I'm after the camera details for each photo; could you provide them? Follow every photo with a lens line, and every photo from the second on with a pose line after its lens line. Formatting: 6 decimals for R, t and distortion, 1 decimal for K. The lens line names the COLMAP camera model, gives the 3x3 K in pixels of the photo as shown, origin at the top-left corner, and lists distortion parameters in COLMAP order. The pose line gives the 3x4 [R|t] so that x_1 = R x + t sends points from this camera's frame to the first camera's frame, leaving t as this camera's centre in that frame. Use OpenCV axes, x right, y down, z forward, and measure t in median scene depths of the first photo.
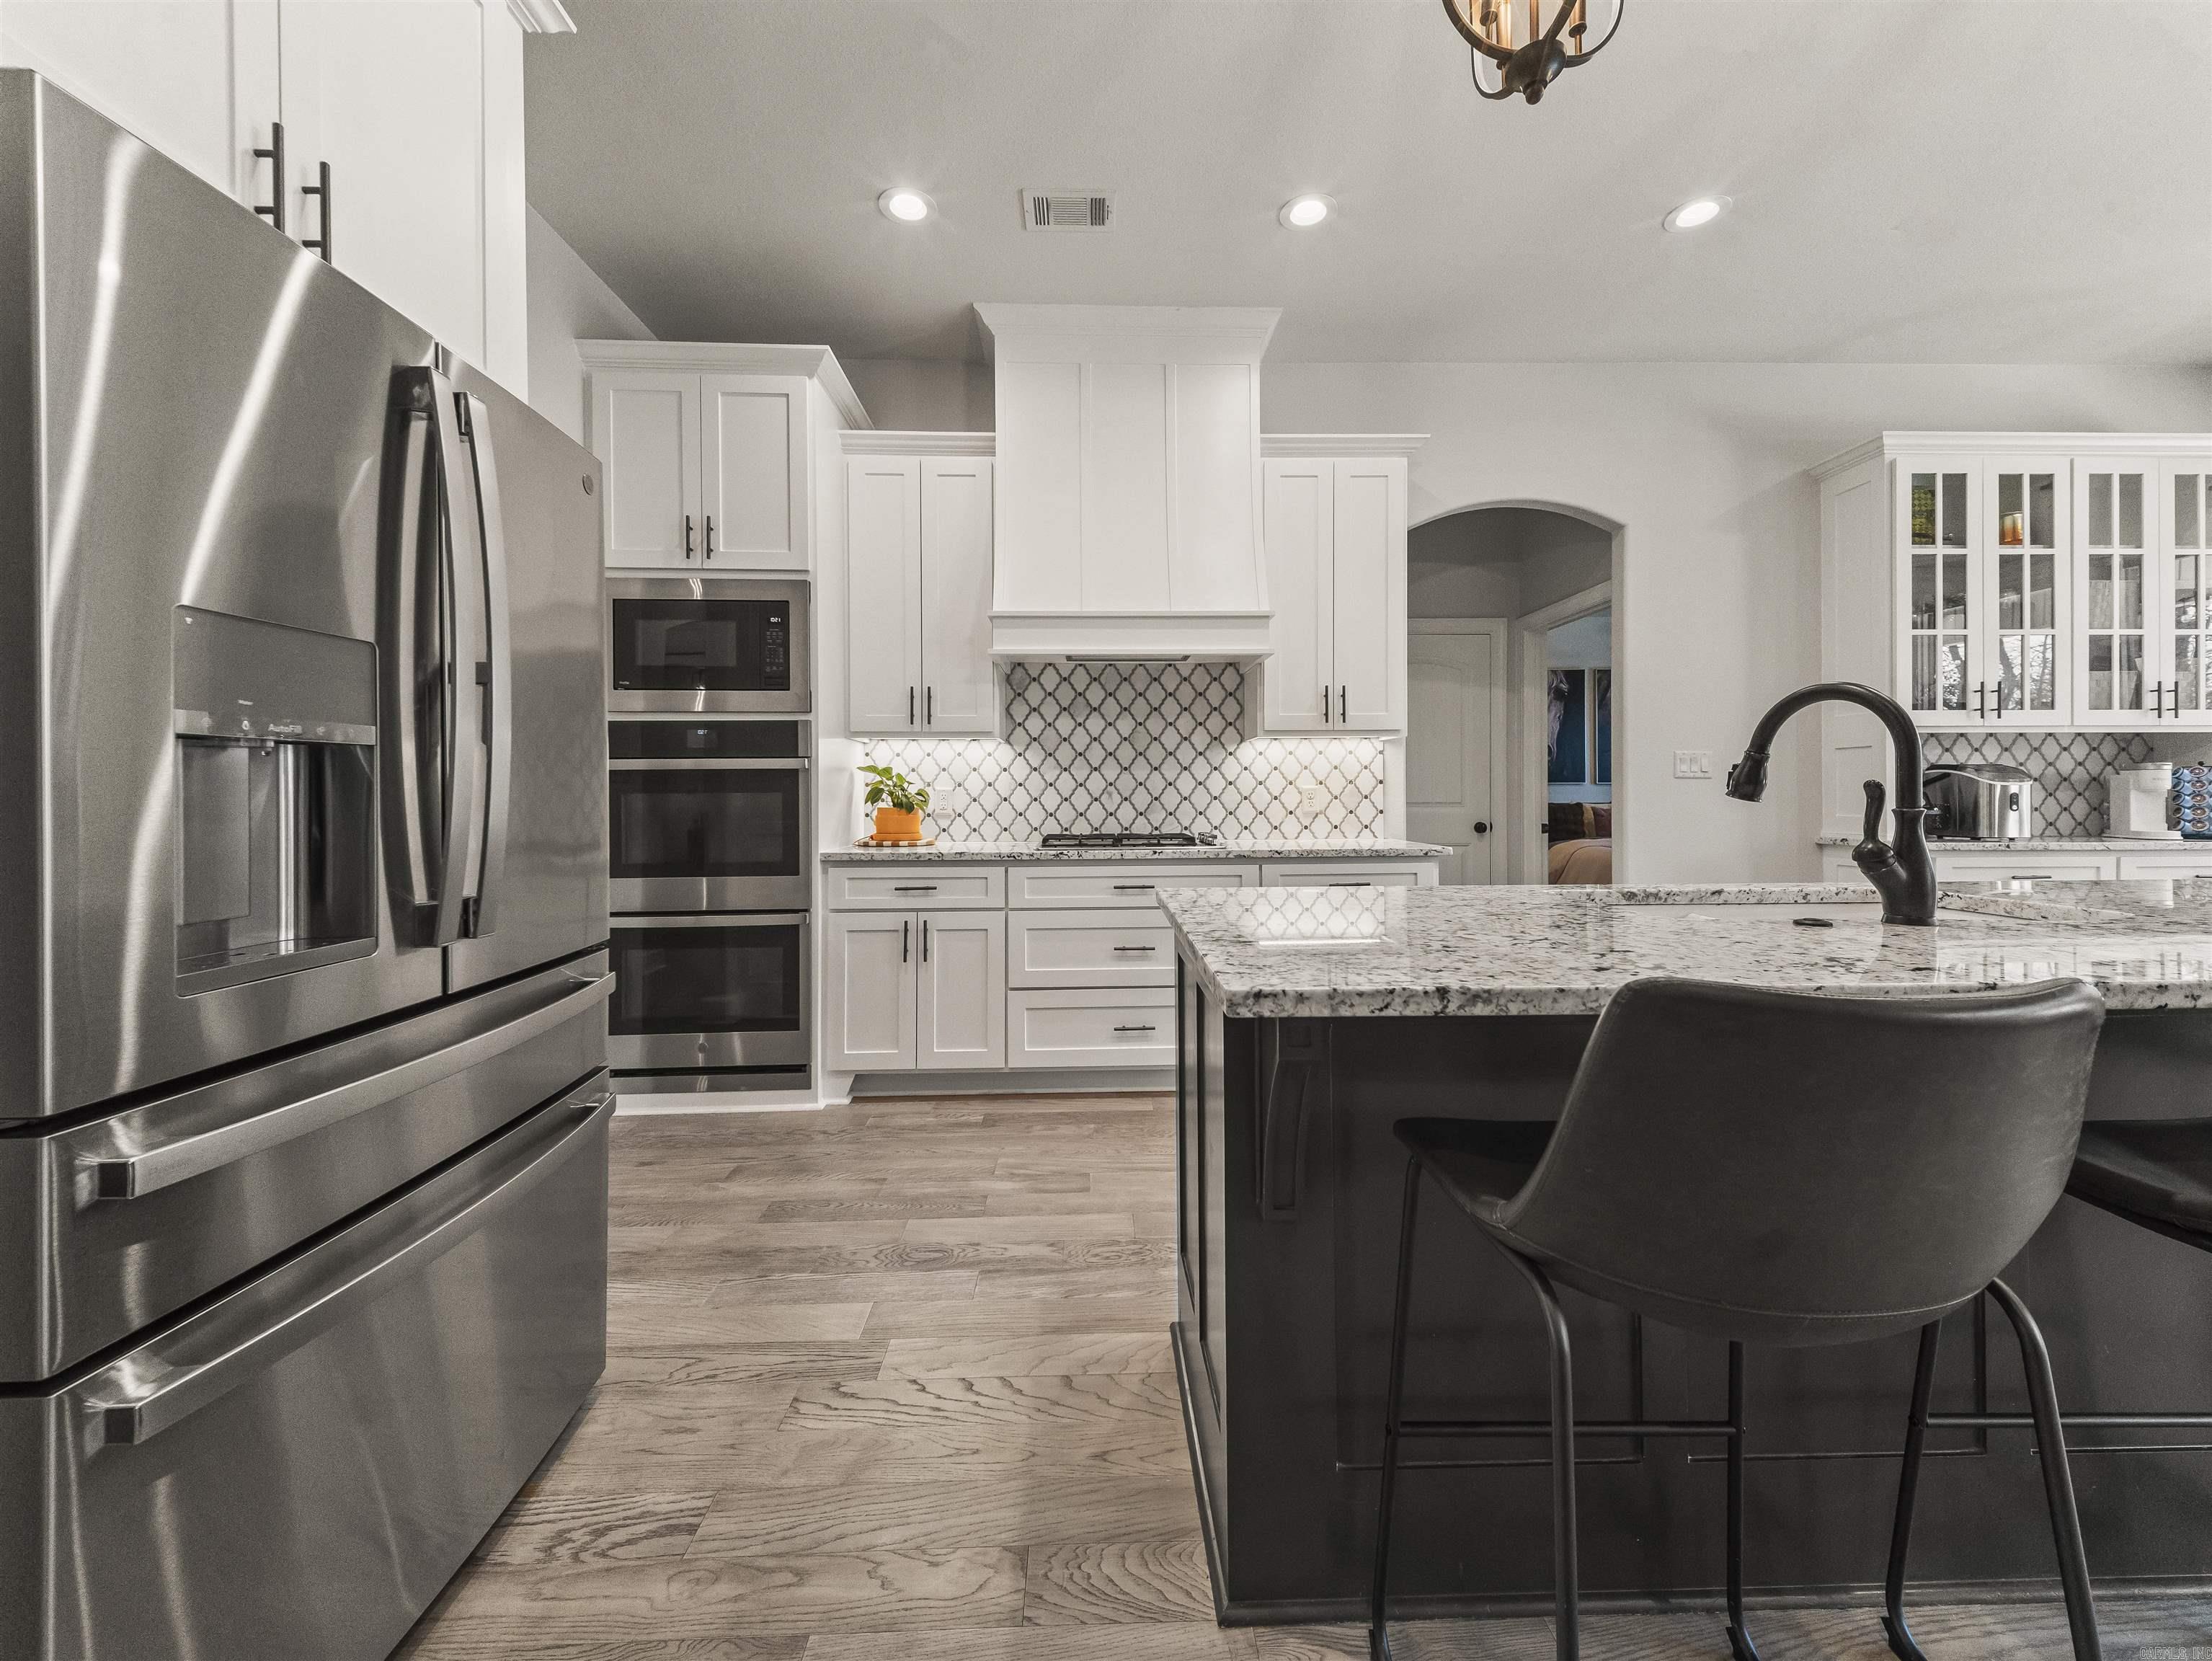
lens RADIAL K [[863.3, 0, 1105.5], [0, 863.3, 798.4], [0, 0, 1]] dist [0.033732, -0.012288]
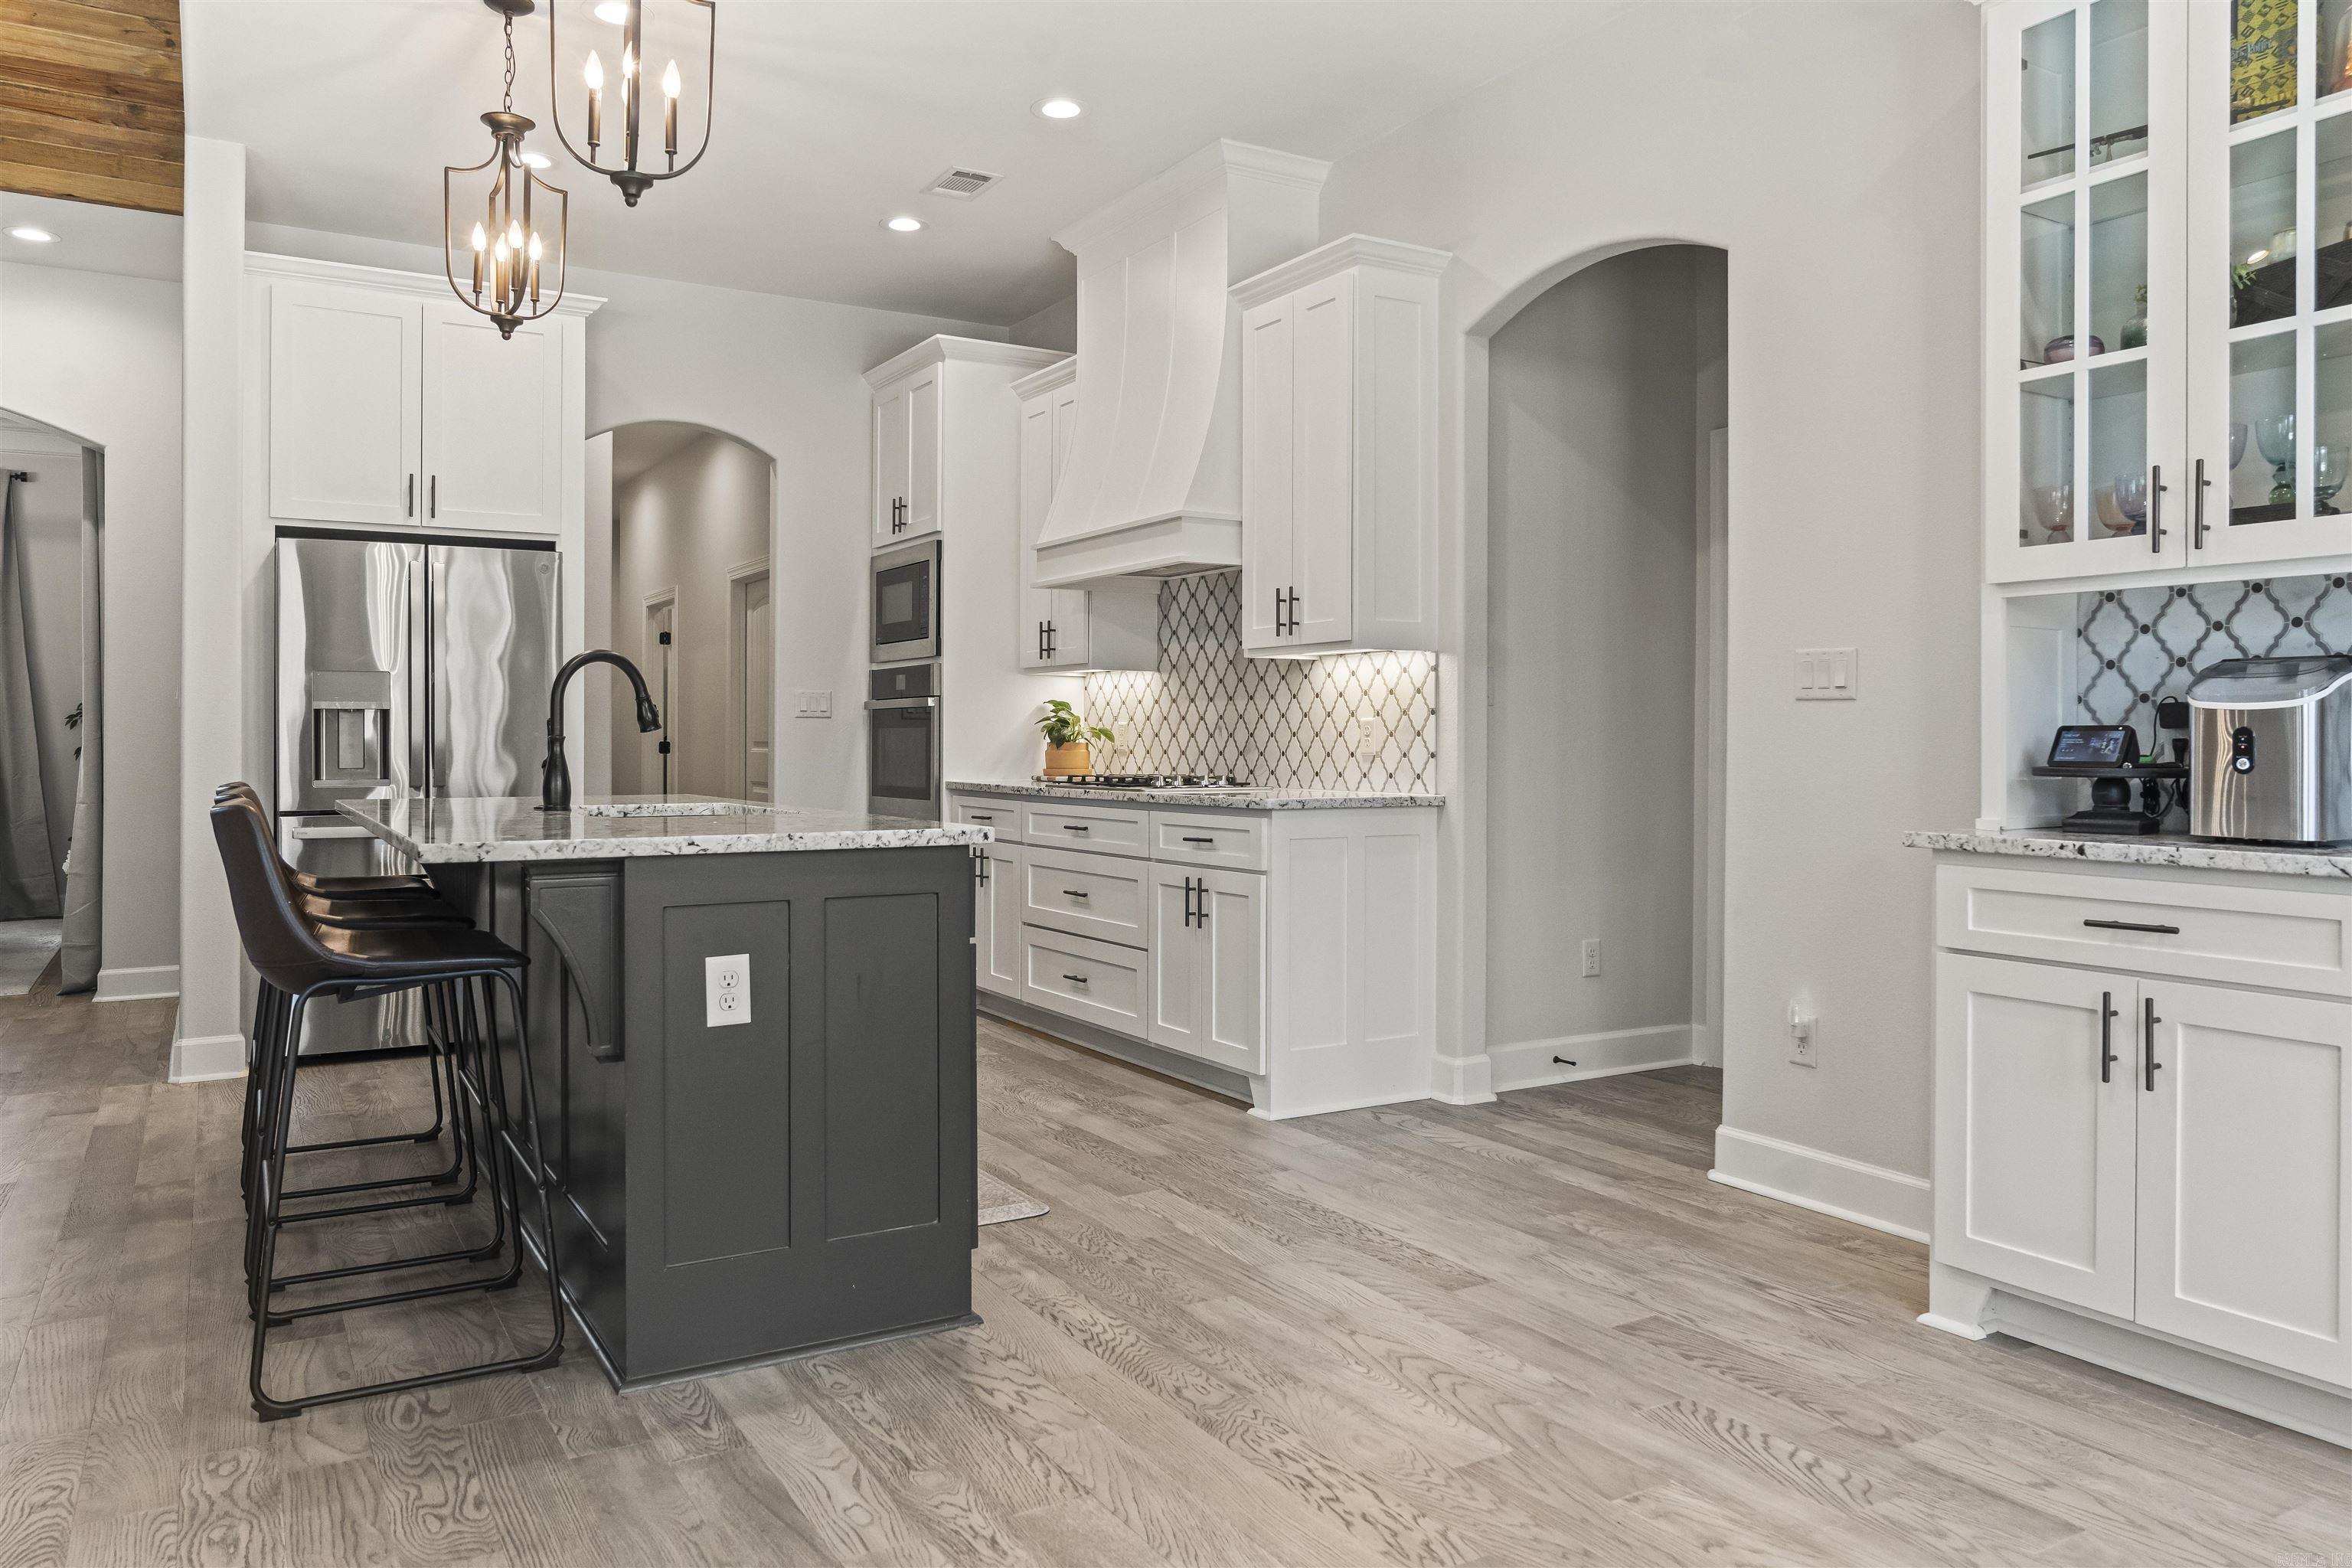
lens RADIAL K [[1620.1, 0, 1175.1], [0, 1620.1, 731.9], [0, 0, 1]] dist [-0.018991, 0.008164]
pose [[0.490001, 0.002074, -0.871720, 1.377775], [-0.005941, 0.999982, -0.000961, -0.000532], [0.871702, 0.005650, 0.490004, 0.200526]]
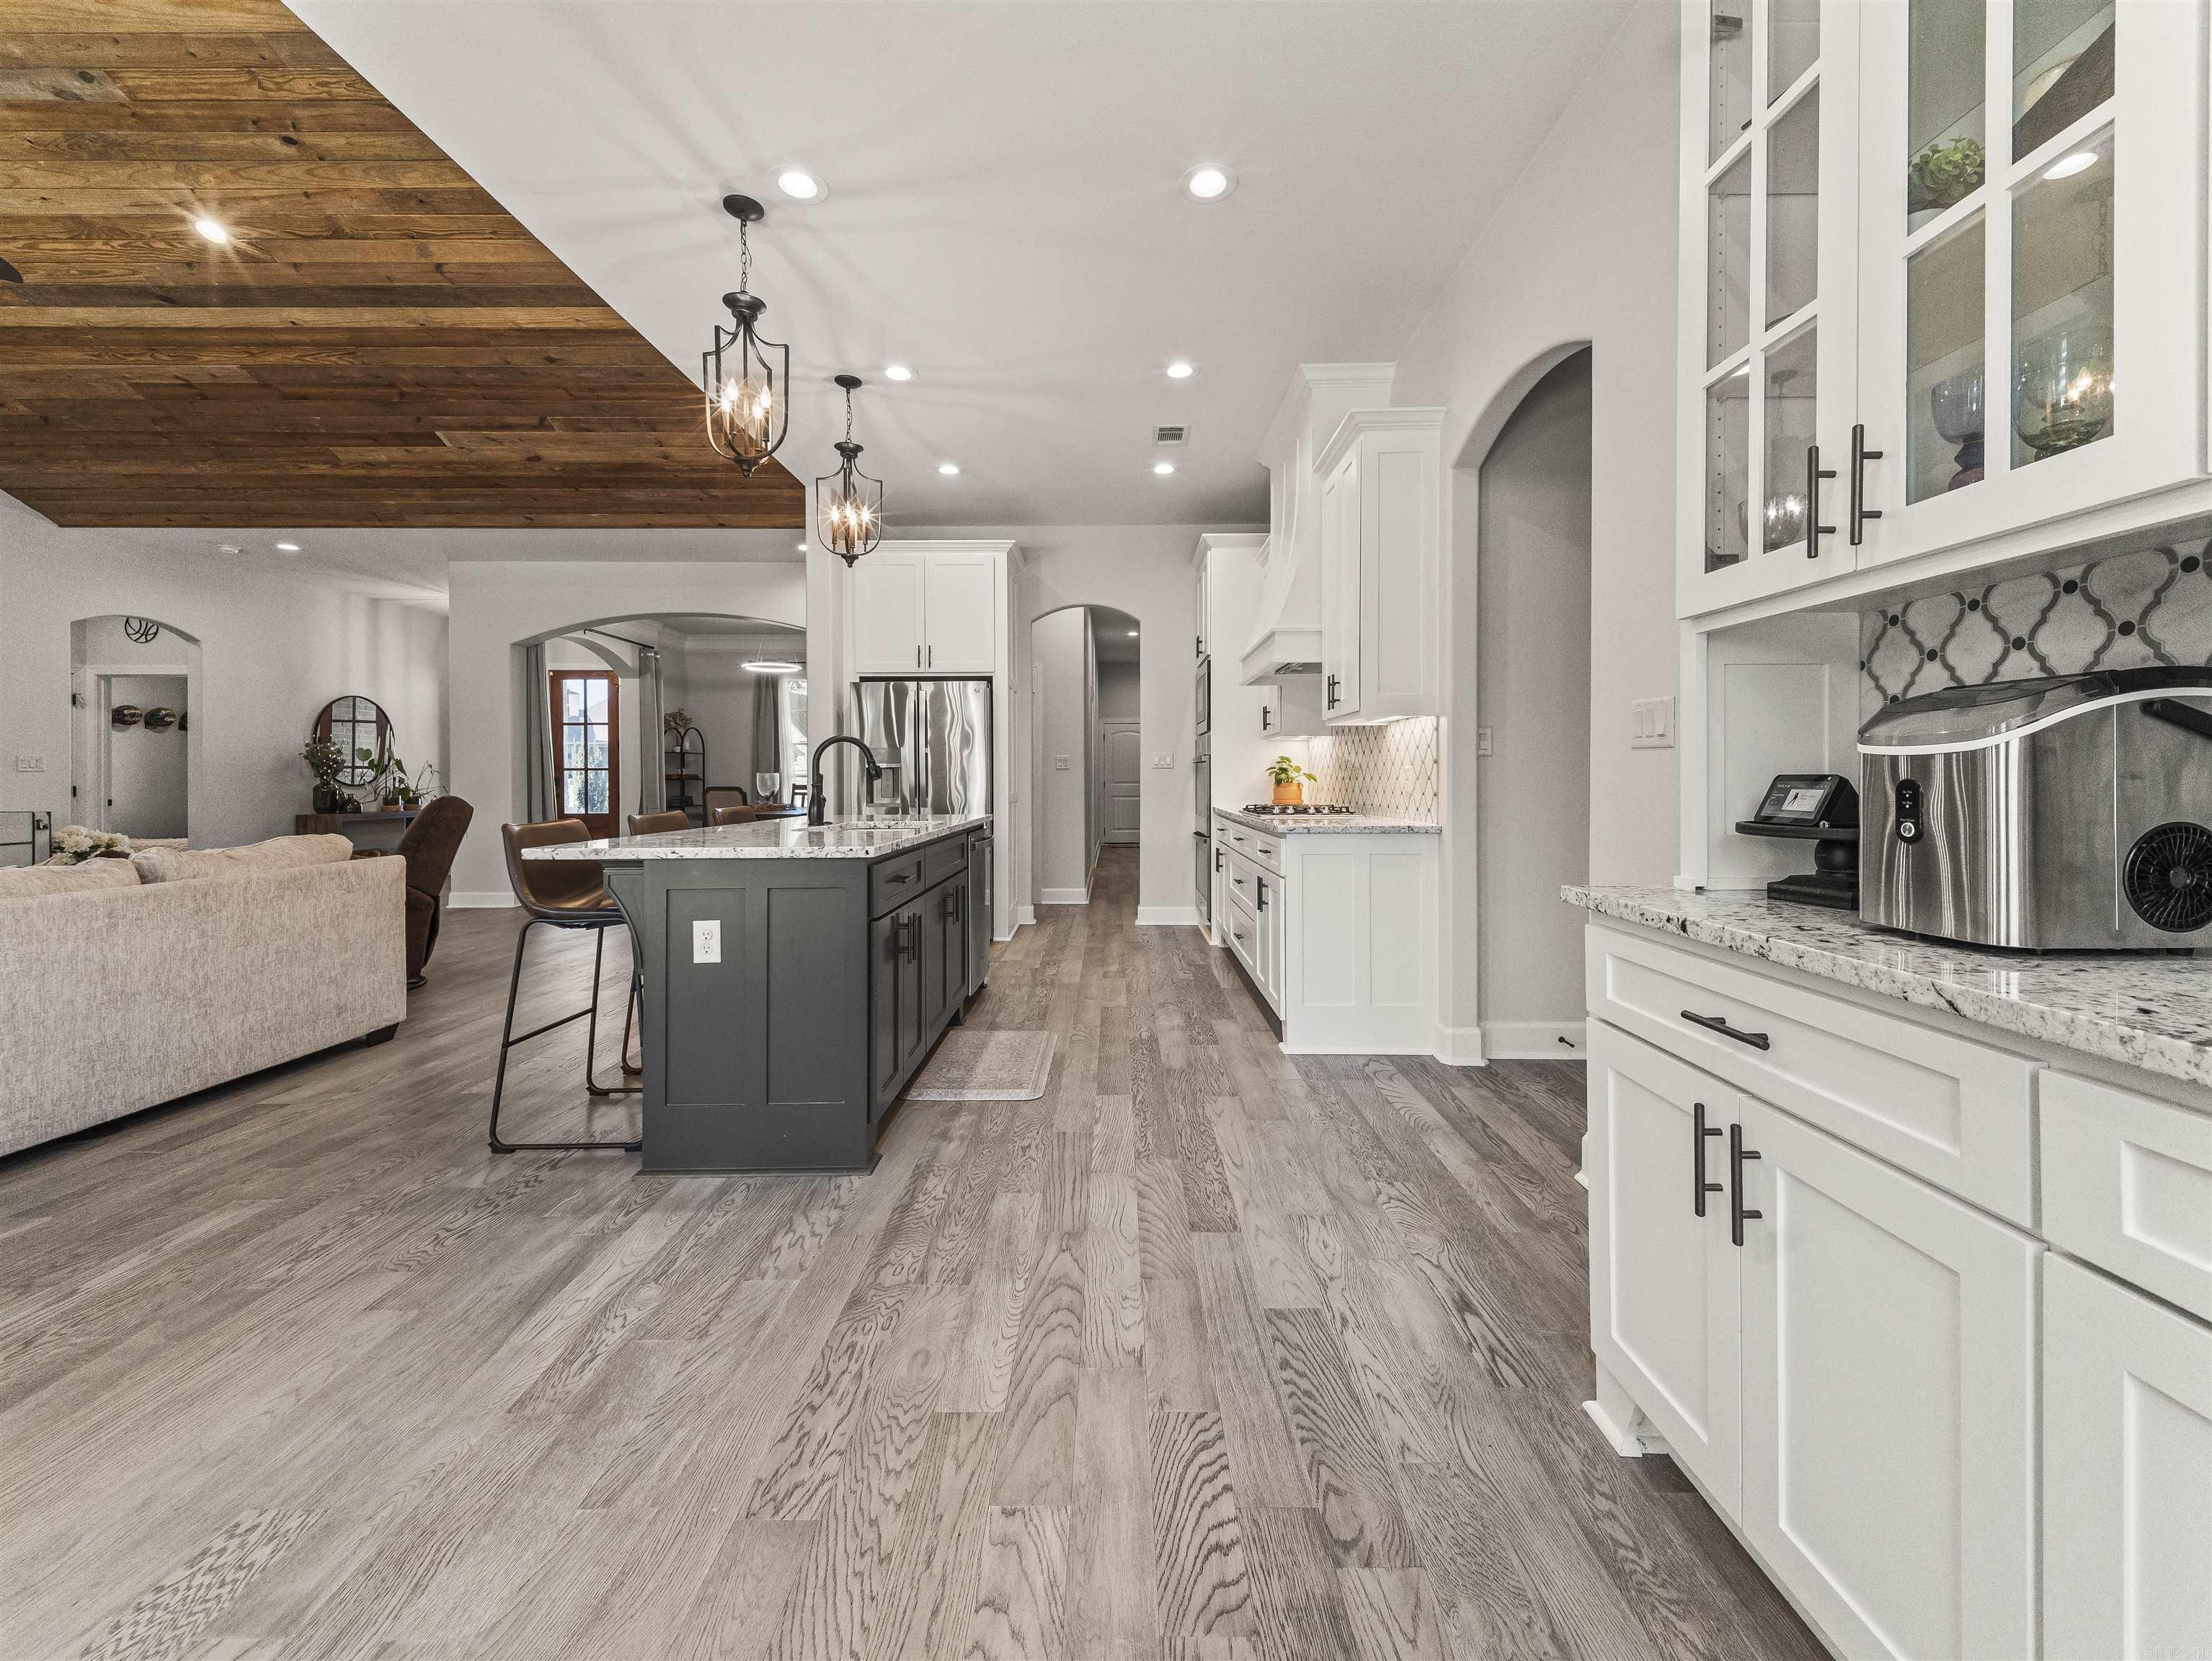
lens RADIAL K [[873.7, 0, 1109.3], [0, 873.7, 775.9], [0, 0, 1]] dist [0.035422, -0.011107]
pose [[-0.032179, 0.004604, -0.999472, 1.285011], [0.001695, 0.999988, 0.004551, -0.009010], [0.999481, -0.001547, -0.032187, 0.711172]]
